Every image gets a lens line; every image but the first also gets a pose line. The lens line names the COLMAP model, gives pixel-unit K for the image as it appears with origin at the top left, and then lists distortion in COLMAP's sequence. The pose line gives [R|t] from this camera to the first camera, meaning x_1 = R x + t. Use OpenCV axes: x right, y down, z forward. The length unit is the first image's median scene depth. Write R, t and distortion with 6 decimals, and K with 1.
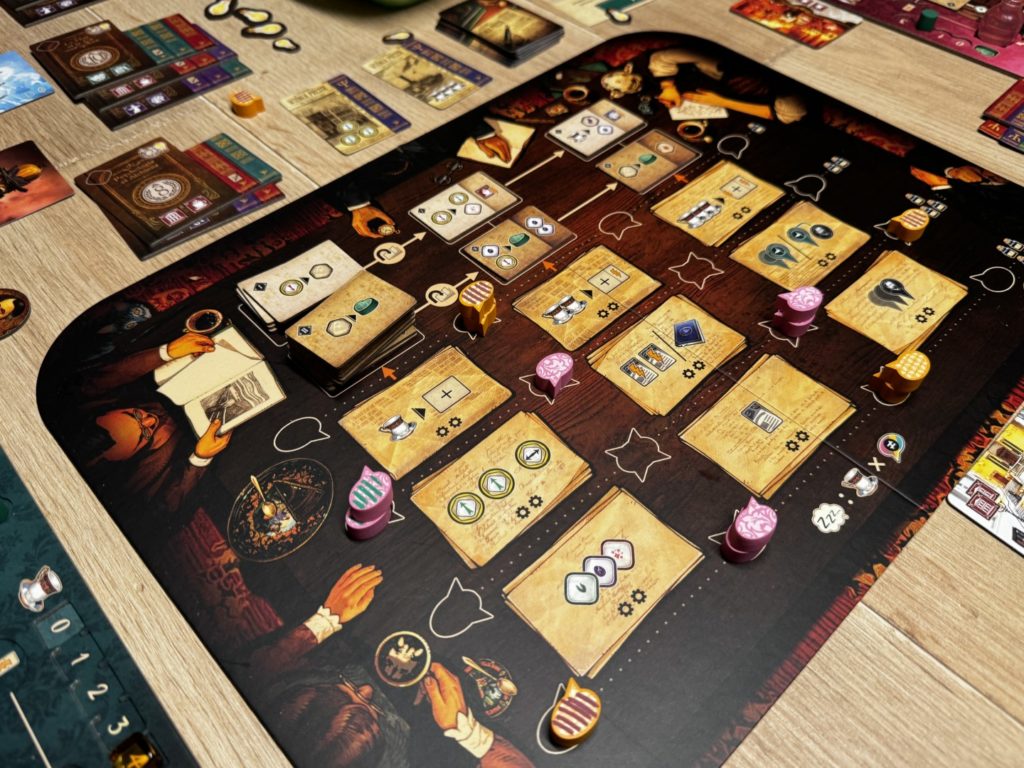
lens RADIAL K [[801.6, 0, 512.0], [0, 801.6, 384.0], [0, 0, 1]] dist [0.037278, -0.082198]
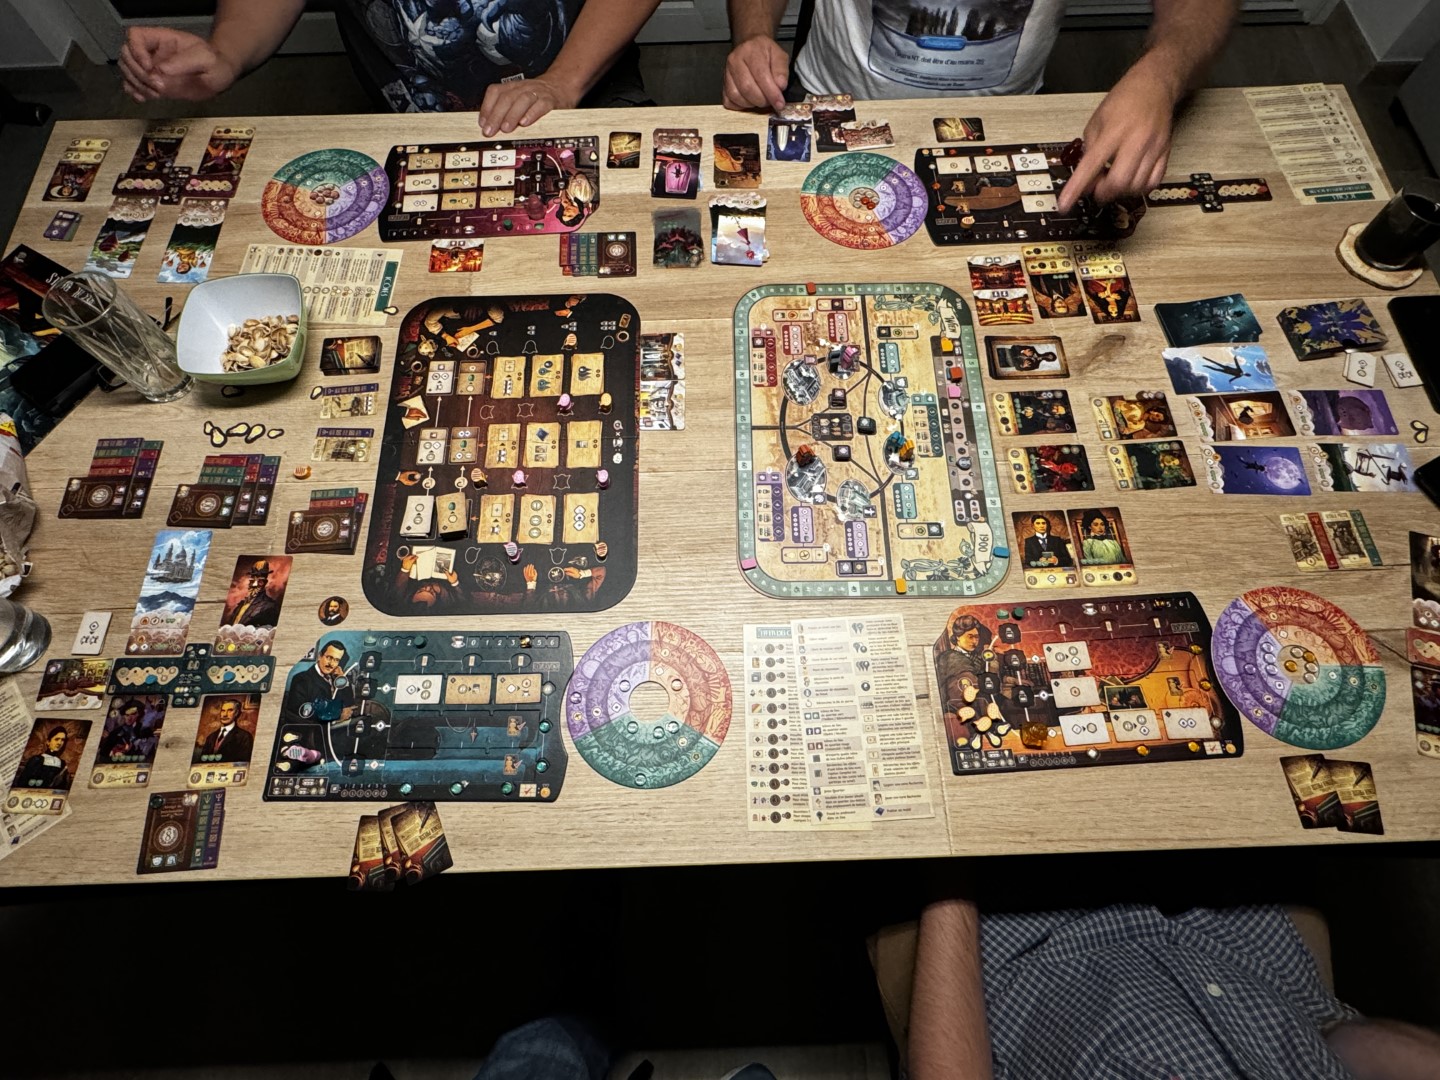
lens RADIAL K [[782.0, 0, 720.0], [0, 782.0, 540.0], [0, 0, 1]] dist [-0.001139, 0.002673]
pose [[0.669999, -0.693025, 0.266117, -0.298966], [0.573653, 0.710858, 0.406944, -0.481601], [-0.471194, -0.119993, 0.873830, -1.487203]]
